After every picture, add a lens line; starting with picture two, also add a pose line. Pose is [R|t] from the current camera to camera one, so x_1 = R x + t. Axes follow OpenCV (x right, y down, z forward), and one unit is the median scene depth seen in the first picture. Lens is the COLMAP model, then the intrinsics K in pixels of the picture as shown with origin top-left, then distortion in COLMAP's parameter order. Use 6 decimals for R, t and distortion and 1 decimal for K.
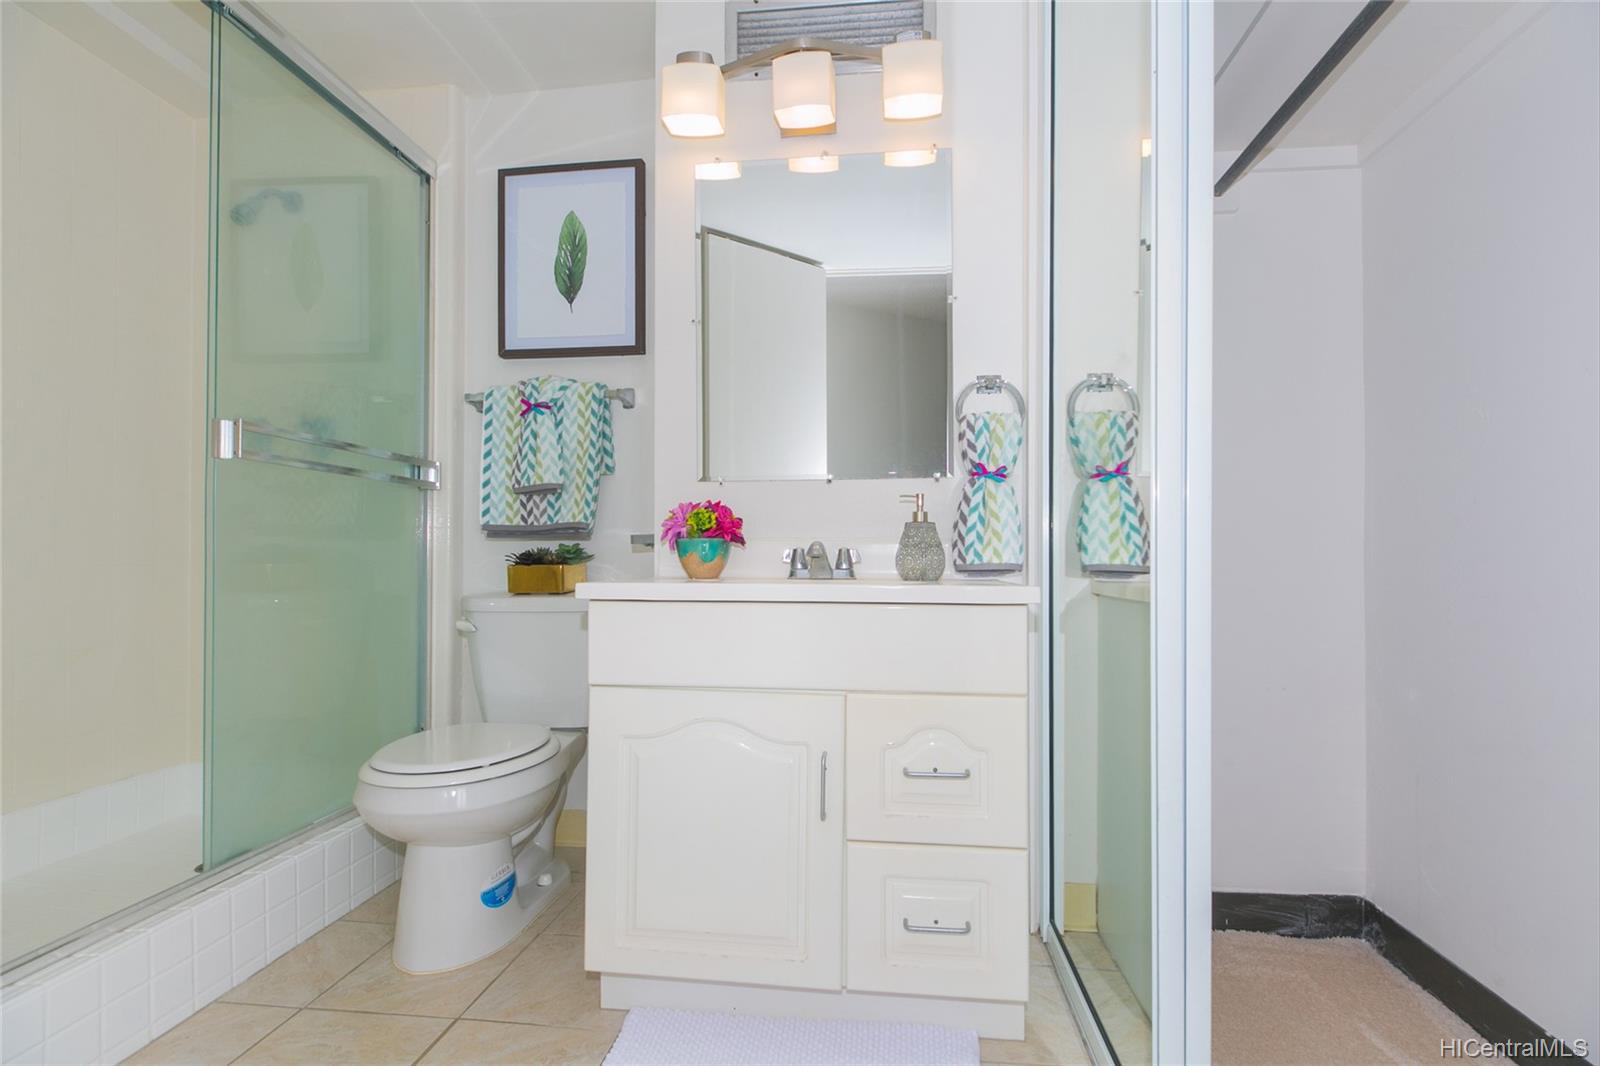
lens RADIAL K [[732.5, 0, 821.1], [0, 732.5, 554.7], [0, 0, 1]] dist [0.002471, 0.000501]
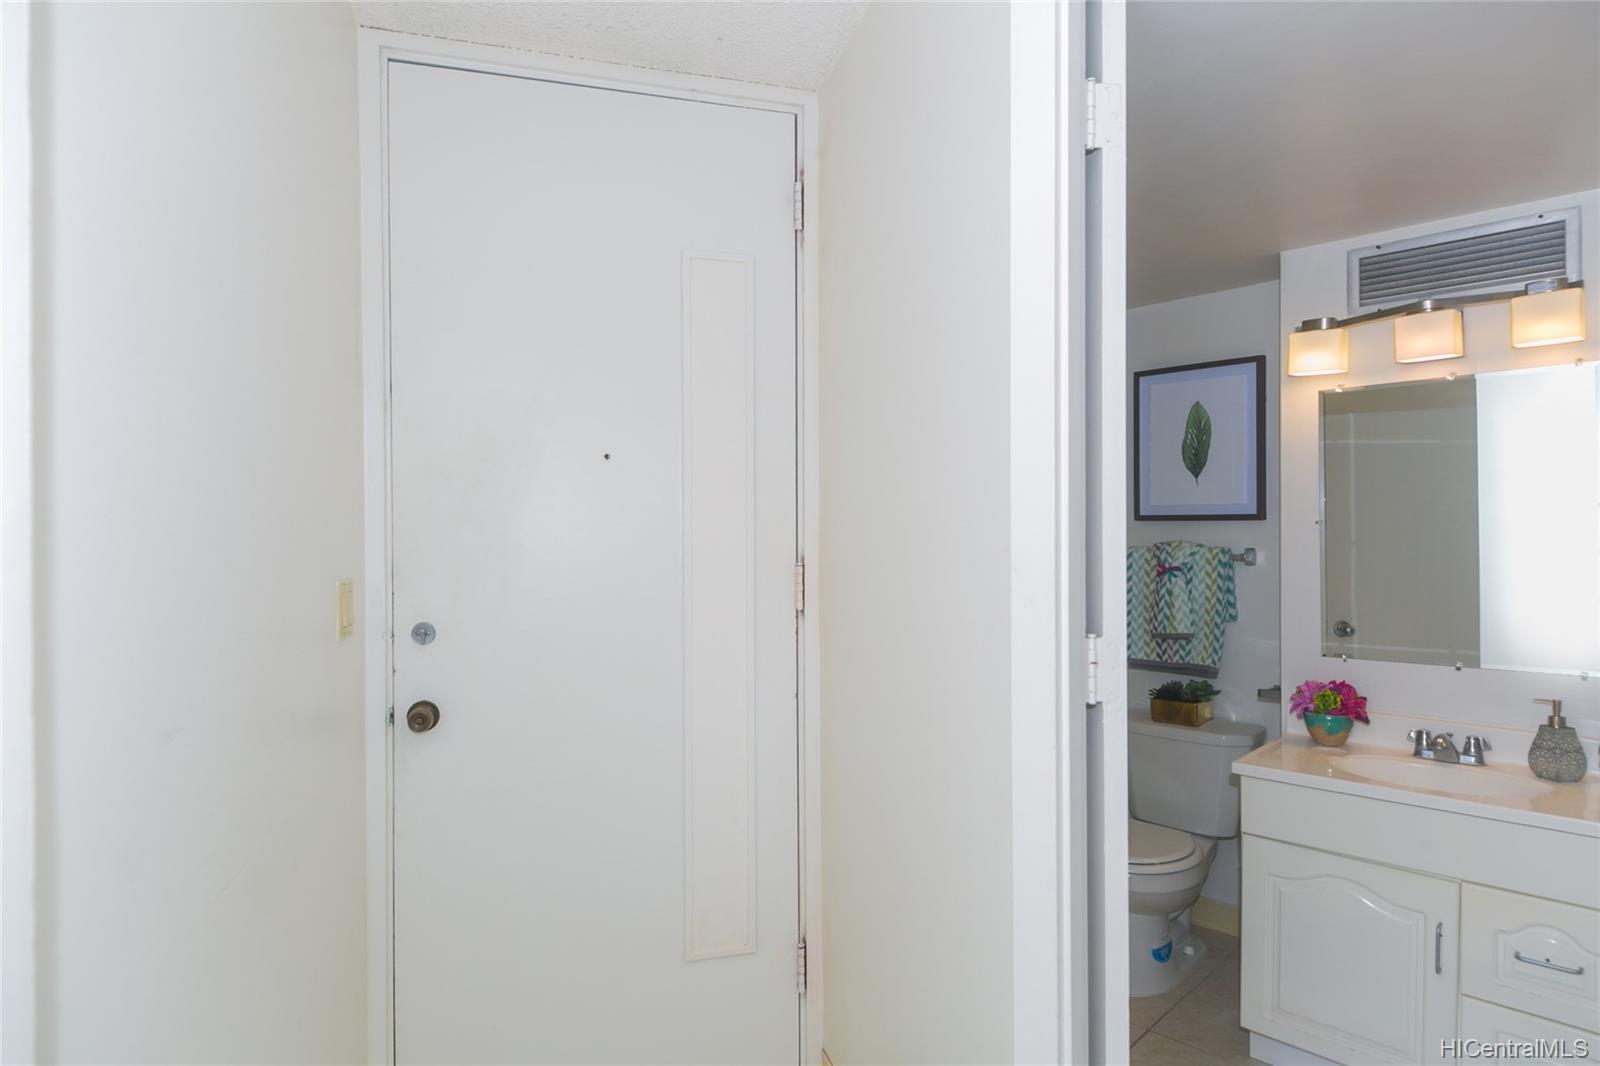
lens RADIAL K [[891.1, 0, 787.9], [0, 891.1, 540.9], [0, 0, 1]] dist [0.015814, -0.016382]
pose [[0.777528, -0.001718, -0.628846, 0.063393], [0.009371, 0.999917, 0.008855, -0.269021], [0.628779, -0.012778, 0.777479, -0.595004]]
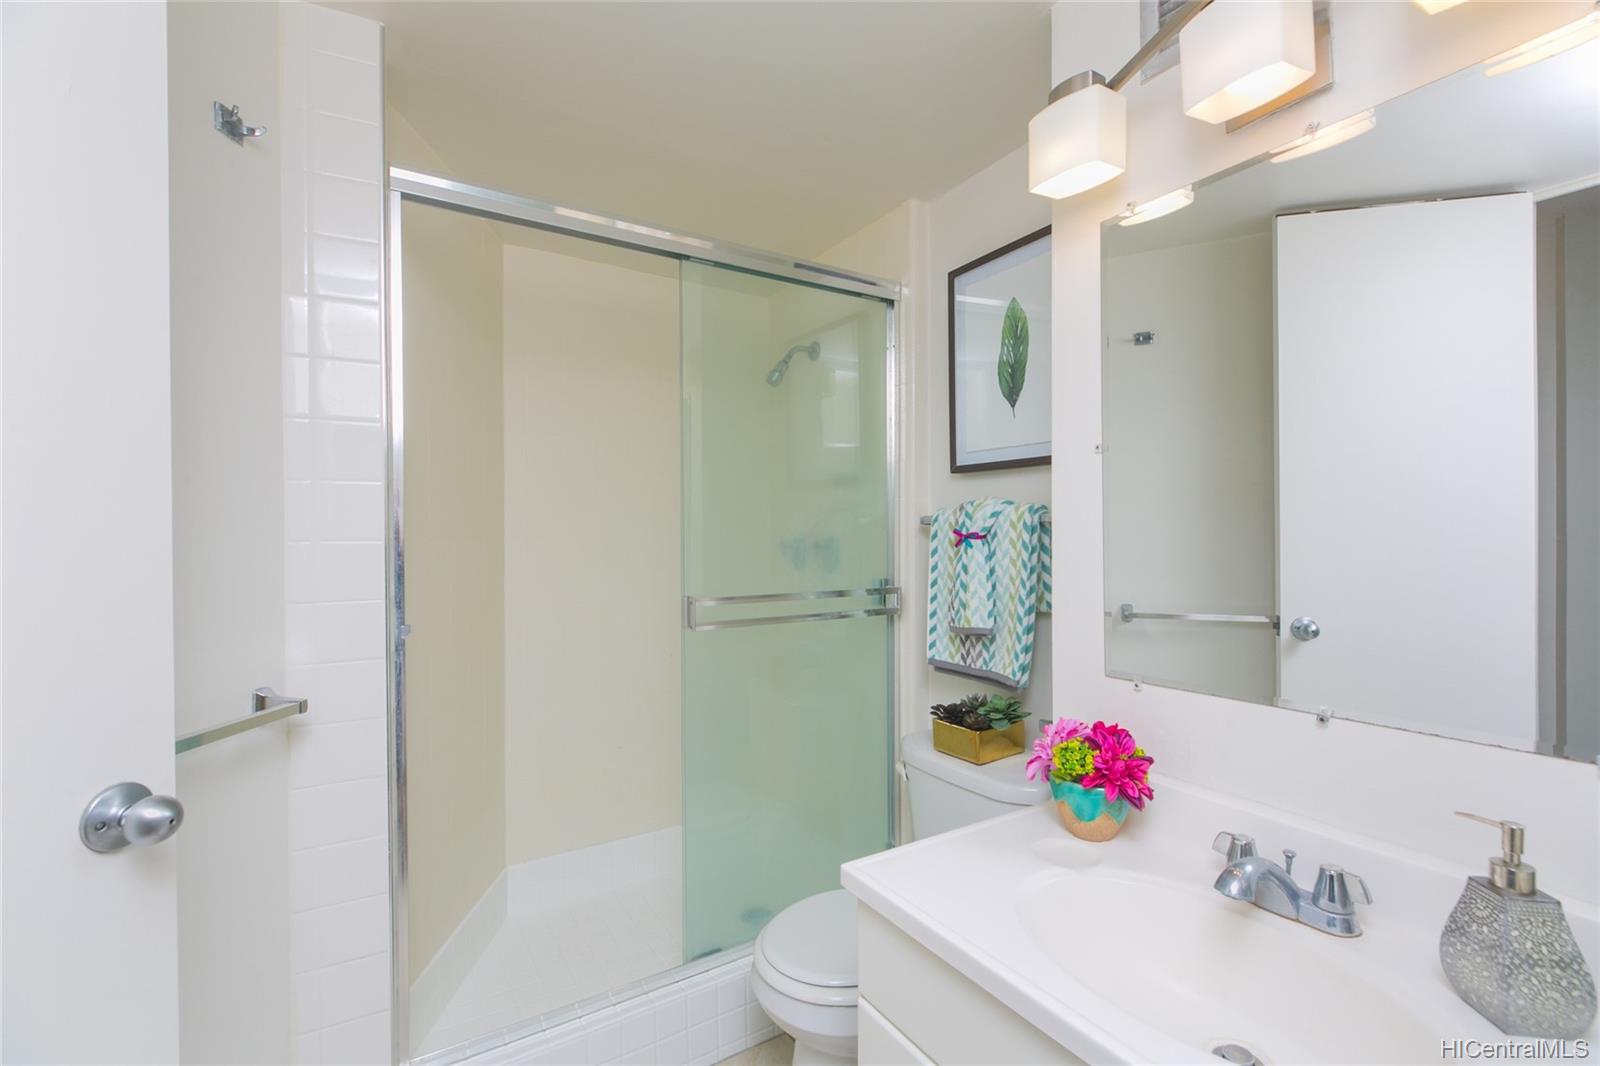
lens RADIAL K [[715.3, 0, 796.0], [0, 715.3, 539.0], [0, 0, 1]] dist [0.001174, 0.000032]
pose [[0.612815, 0.000630, -0.790226, 0.166799], [0.010994, 0.999896, 0.009323, -0.208968], [0.790150, -0.014401, 0.612744, 0.302807]]
